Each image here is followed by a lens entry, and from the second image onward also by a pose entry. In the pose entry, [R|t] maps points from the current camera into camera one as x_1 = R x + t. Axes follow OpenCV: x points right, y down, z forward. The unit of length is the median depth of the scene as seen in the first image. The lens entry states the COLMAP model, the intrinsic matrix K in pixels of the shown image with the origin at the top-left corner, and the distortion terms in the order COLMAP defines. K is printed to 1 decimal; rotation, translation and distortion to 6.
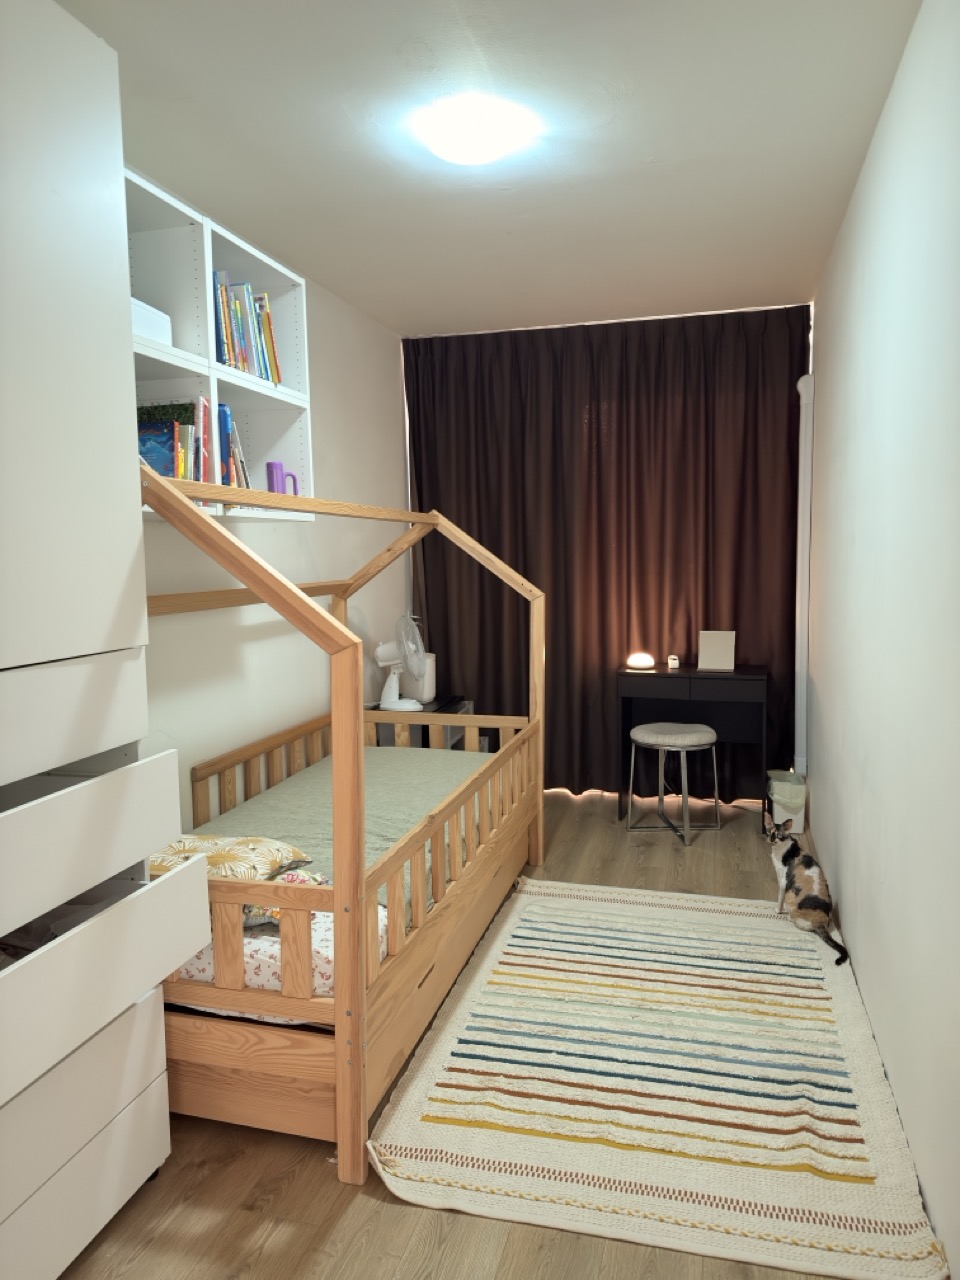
lens RADIAL K [[901.2, 0, 481.2], [0, 901.2, 636.2], [0, 0, 1]] dist [0.032632, -0.005726]
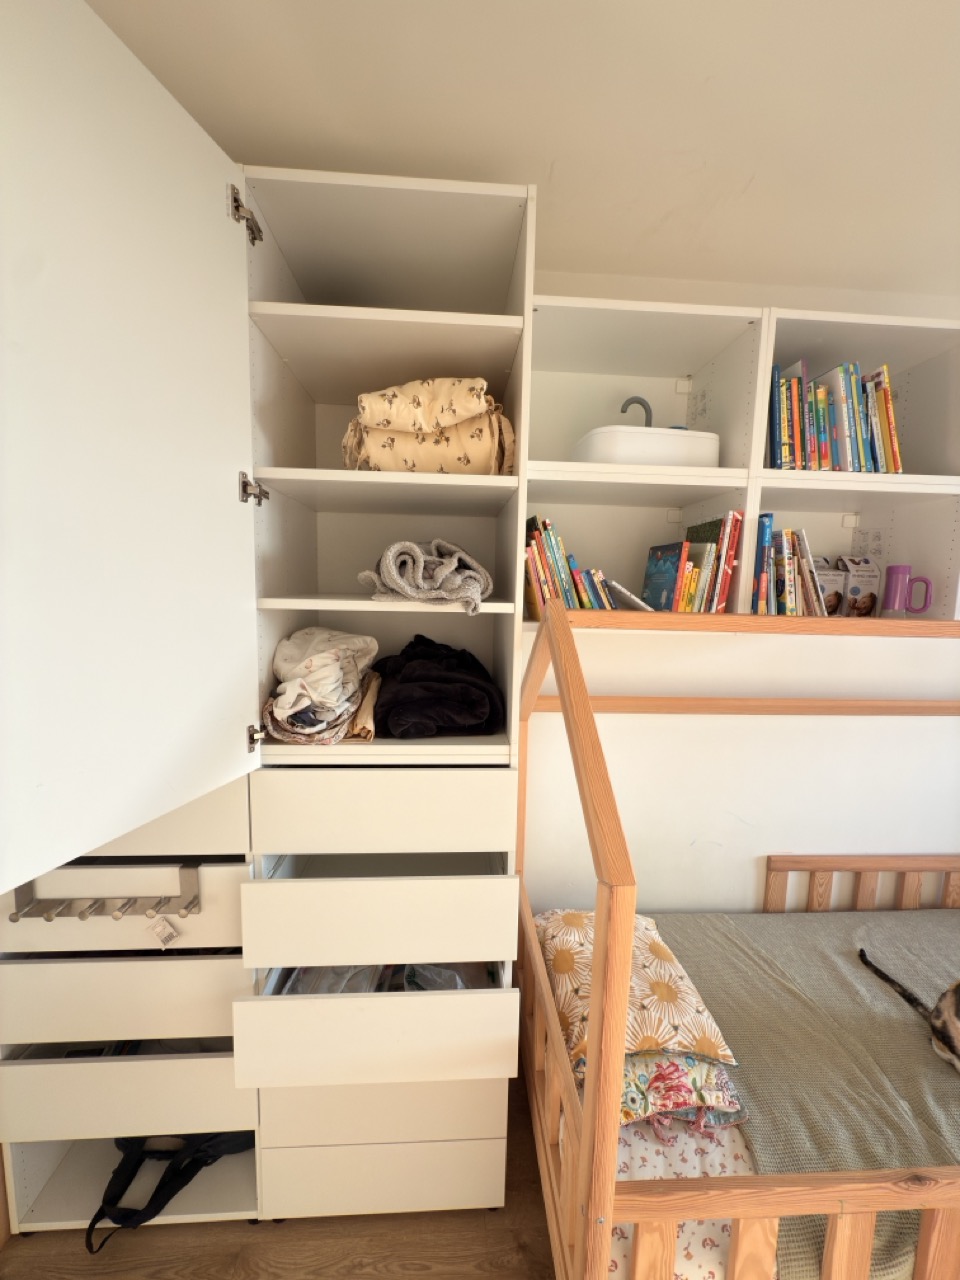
lens RADIAL K [[514.4, 0, 481.5], [0, 514.4, 650.1], [0, 0, 1]] dist [0.002492, -0.000060]
pose [[0.318475, 0.138173, -0.937807, 0.128088], [-0.116698, 0.987509, 0.105866, -0.142977], [0.940721, 0.075724, 0.330622, 0.570400]]
